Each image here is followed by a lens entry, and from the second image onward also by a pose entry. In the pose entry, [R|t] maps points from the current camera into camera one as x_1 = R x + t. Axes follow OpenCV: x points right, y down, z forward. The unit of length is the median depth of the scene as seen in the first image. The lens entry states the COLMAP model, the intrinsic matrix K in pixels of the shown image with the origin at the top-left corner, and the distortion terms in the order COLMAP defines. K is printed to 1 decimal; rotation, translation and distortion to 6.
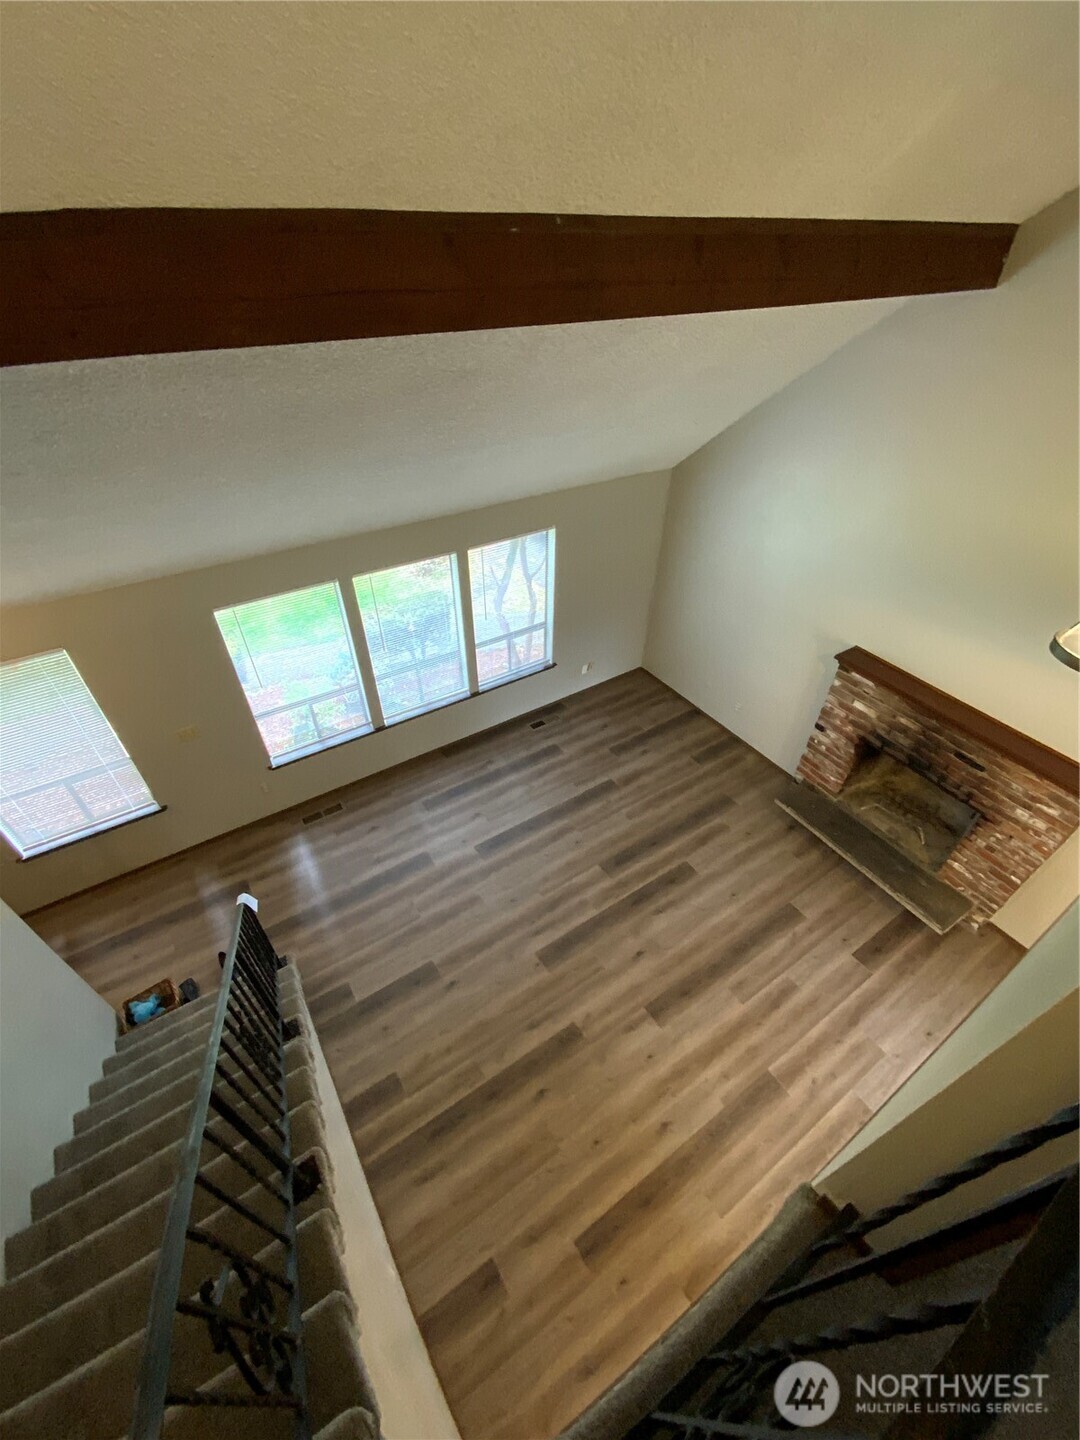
lens RADIAL K [[582.0, 0, 540.0], [0, 582.0, 720.0], [0, 0, 1]] dist [0.000846, -0.000075]
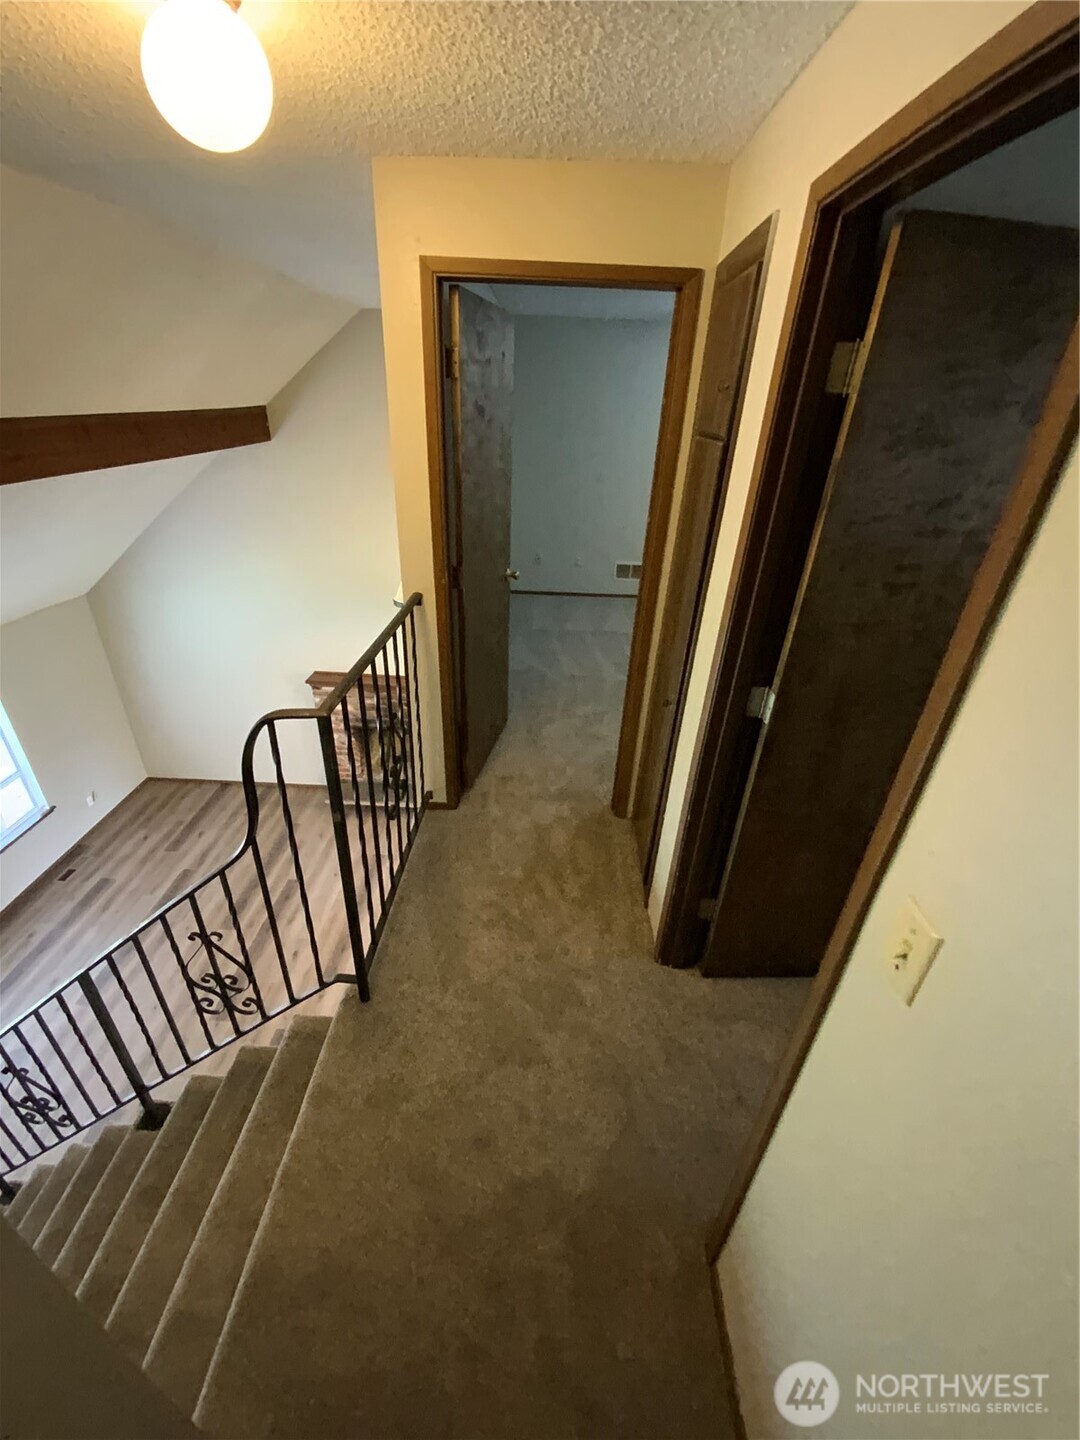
lens RADIAL K [[582.0, 0, 540.0], [0, 582.0, 720.0], [0, 0, 1]] dist [0.000846, -0.000075]
pose [[0.567991, -0.384091, 0.727915, -0.211325], [0.500884, 0.863101, 0.064584, 0.153428], [-0.653070, 0.327918, 0.682619, -0.257314]]
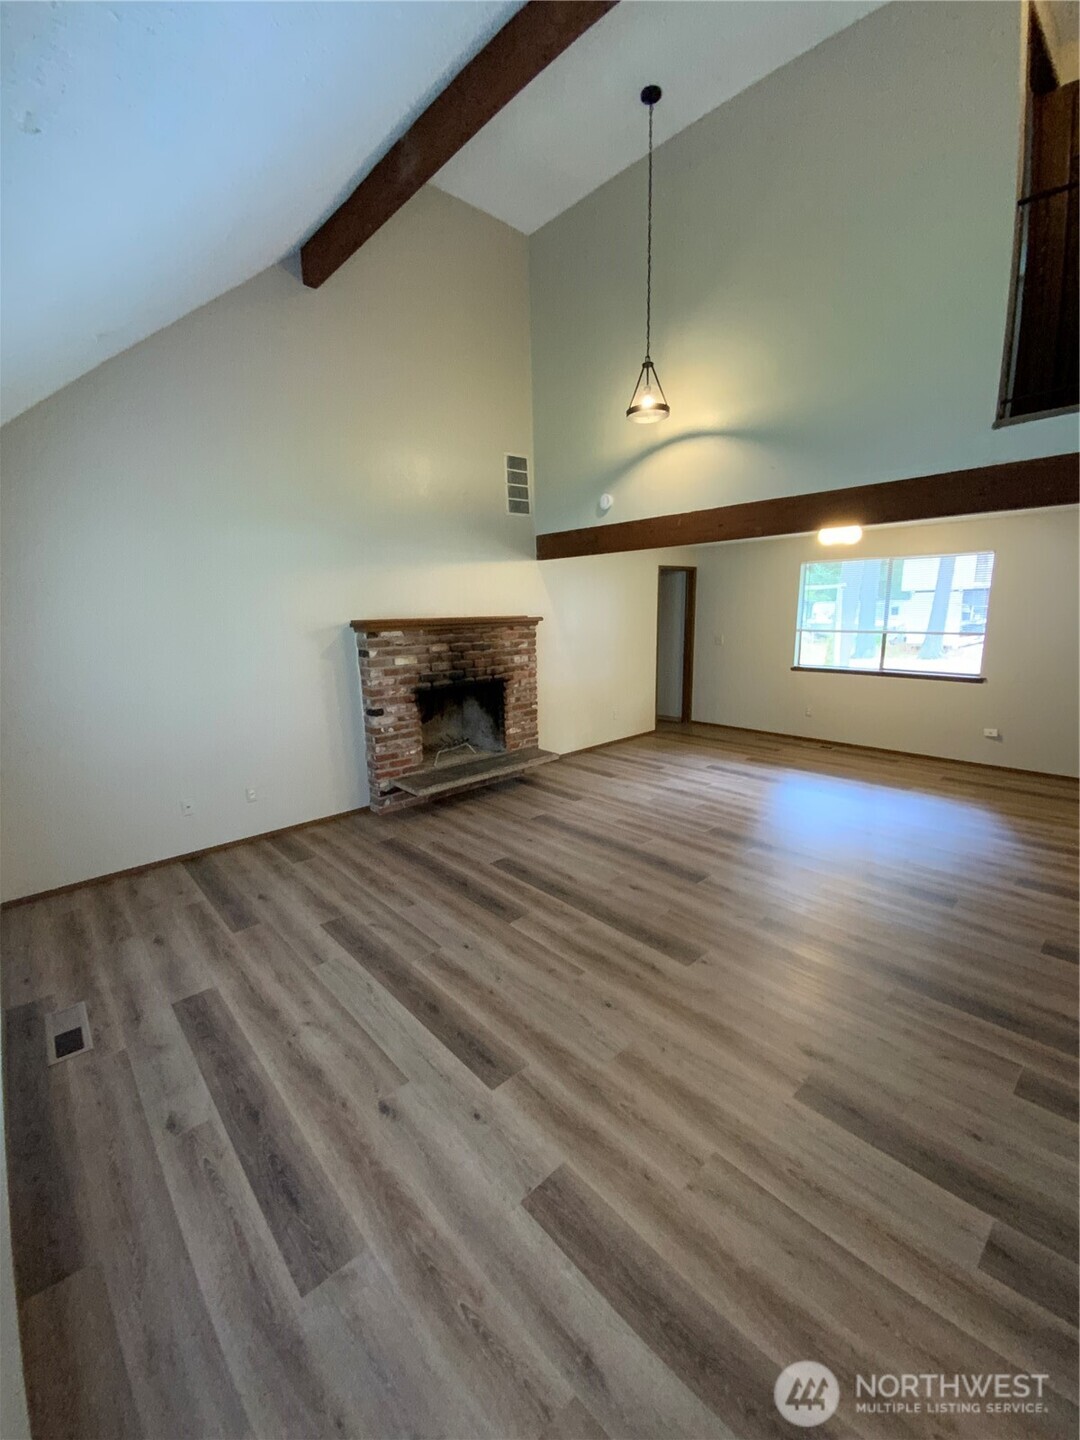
lens RADIAL K [[582.1, 0, 544.0], [0, 582.1, 718.9], [0, 0, 1]] dist [0.049450, -0.029484]
pose [[-0.174390, -0.195458, 0.965083, -0.520804], [0.646354, 0.716668, 0.261942, -0.059239], [-0.742842, 0.669465, 0.001356, 0.888285]]
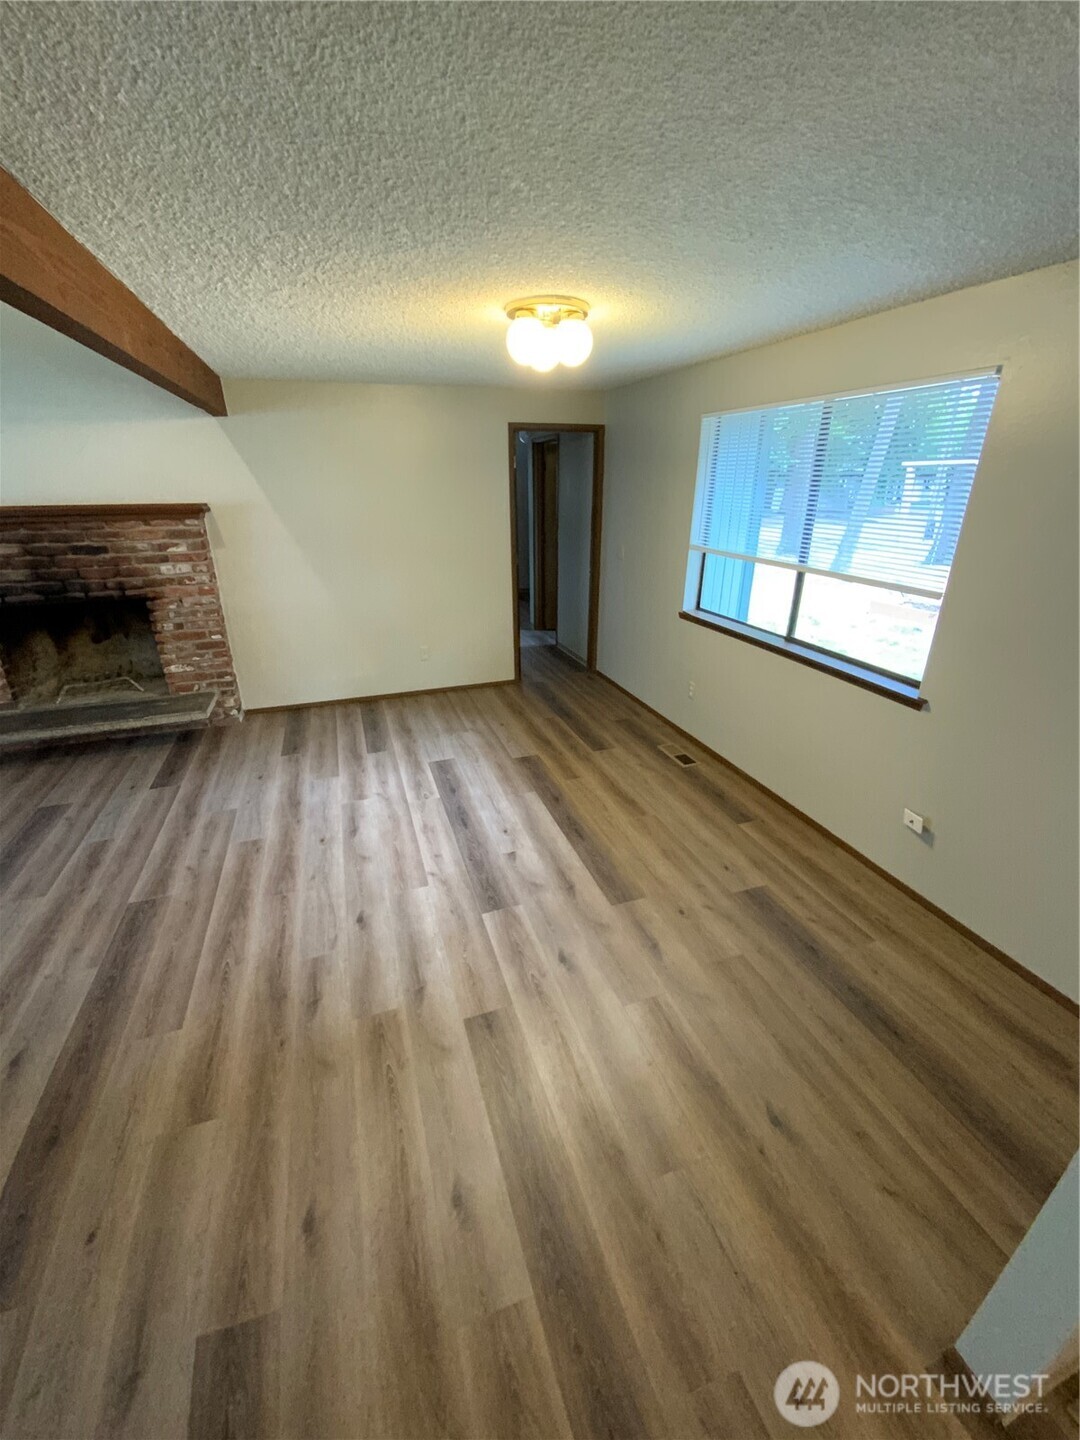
lens RADIAL K [[582.0, 0, 540.0], [0, 582.0, 720.0], [0, 0, 1]] dist [0.000846, -0.000075]
pose [[0.243137, -0.385253, 0.890205, -0.017701], [0.630301, 0.760331, 0.156897, 0.519668], [-0.737296, 0.522949, 0.427690, 0.188160]]
